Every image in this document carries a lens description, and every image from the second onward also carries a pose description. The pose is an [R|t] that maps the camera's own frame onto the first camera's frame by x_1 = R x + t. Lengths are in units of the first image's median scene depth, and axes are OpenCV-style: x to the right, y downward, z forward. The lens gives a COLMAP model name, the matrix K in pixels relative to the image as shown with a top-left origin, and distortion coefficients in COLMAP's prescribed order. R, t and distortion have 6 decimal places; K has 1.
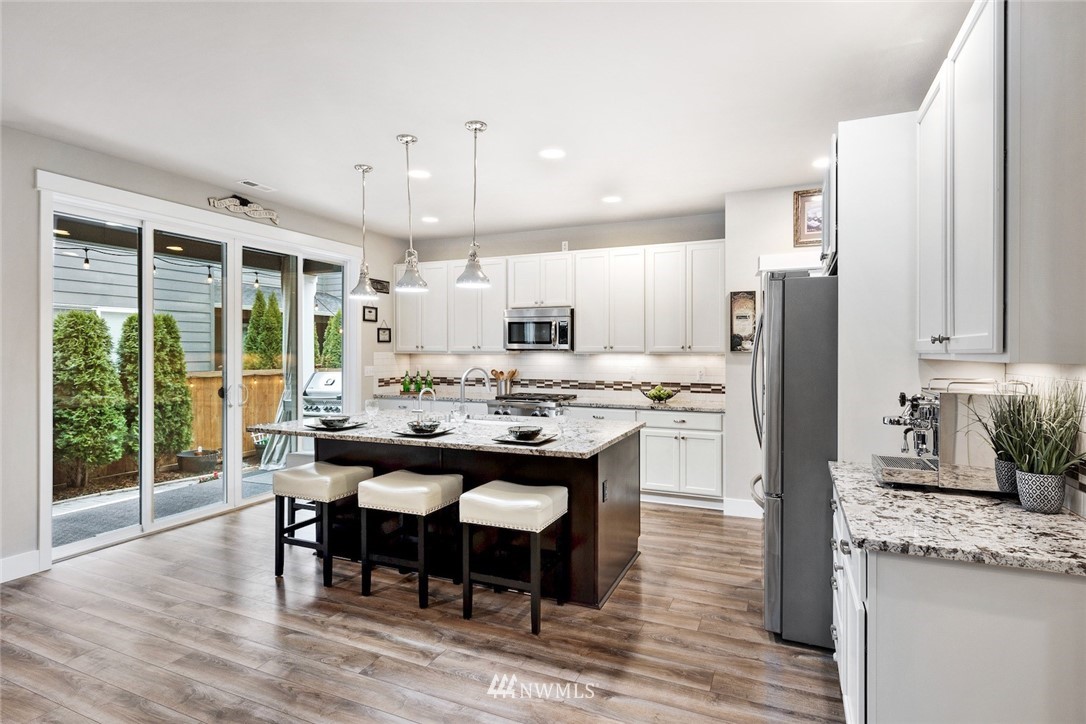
lens RADIAL K [[547.6, 0, 545.0], [0, 547.6, 349.1], [0, 0, 1]] dist [-0.002489, -0.000396]
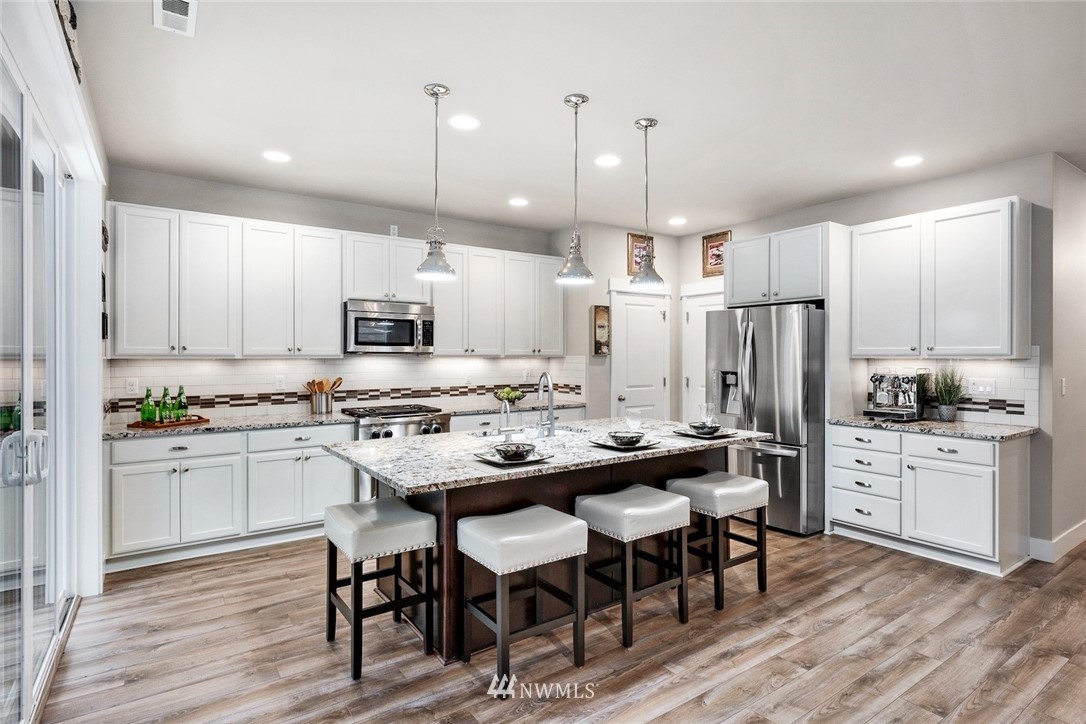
lens RADIAL K [[562.1, 0, 544.6], [0, 562.1, 357.9], [0, 0, 1]] dist [0.000065, -0.000042]
pose [[0.520117, -0.007208, 0.854064, -0.706367], [-0.002935, 0.999943, 0.010226, -0.000922], [-0.854090, -0.007826, 0.520067, 0.415602]]
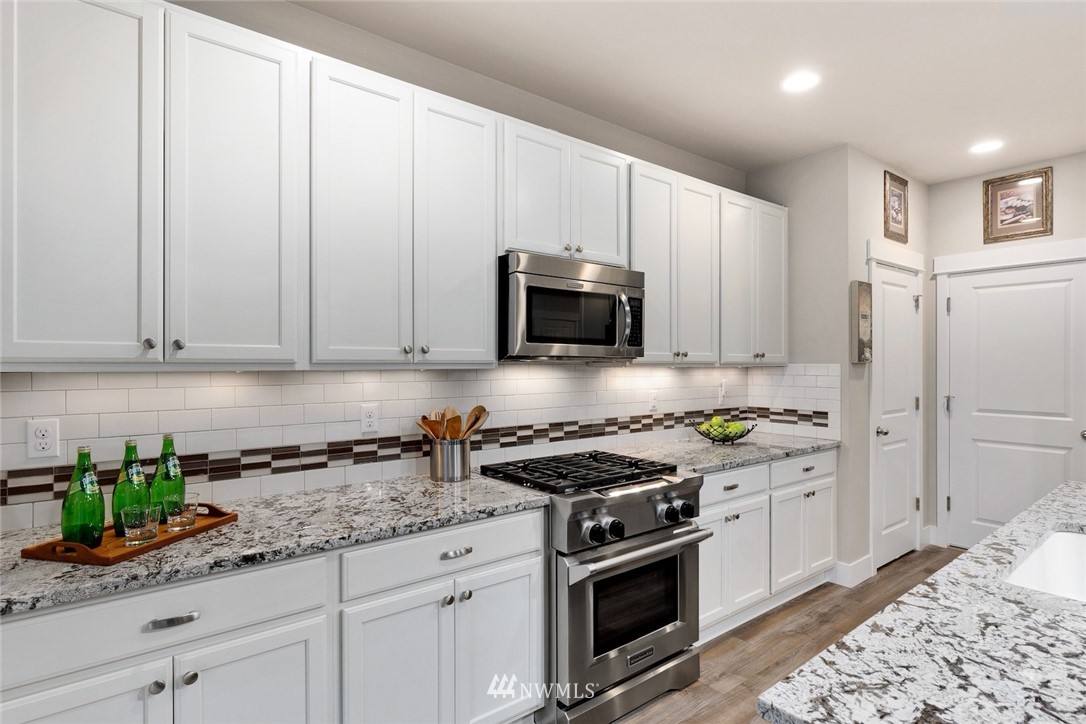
lens RADIAL K [[553.6, 0, 543.0], [0, 553.6, 362.0], [0, 0, 1]] dist [0.001098, 0.000275]
pose [[0.465301, 0.000674, 0.885152, -0.471268], [-0.001756, 0.999998, 0.000161, 0.004588], [-0.885151, -0.001629, 0.465301, 0.942981]]
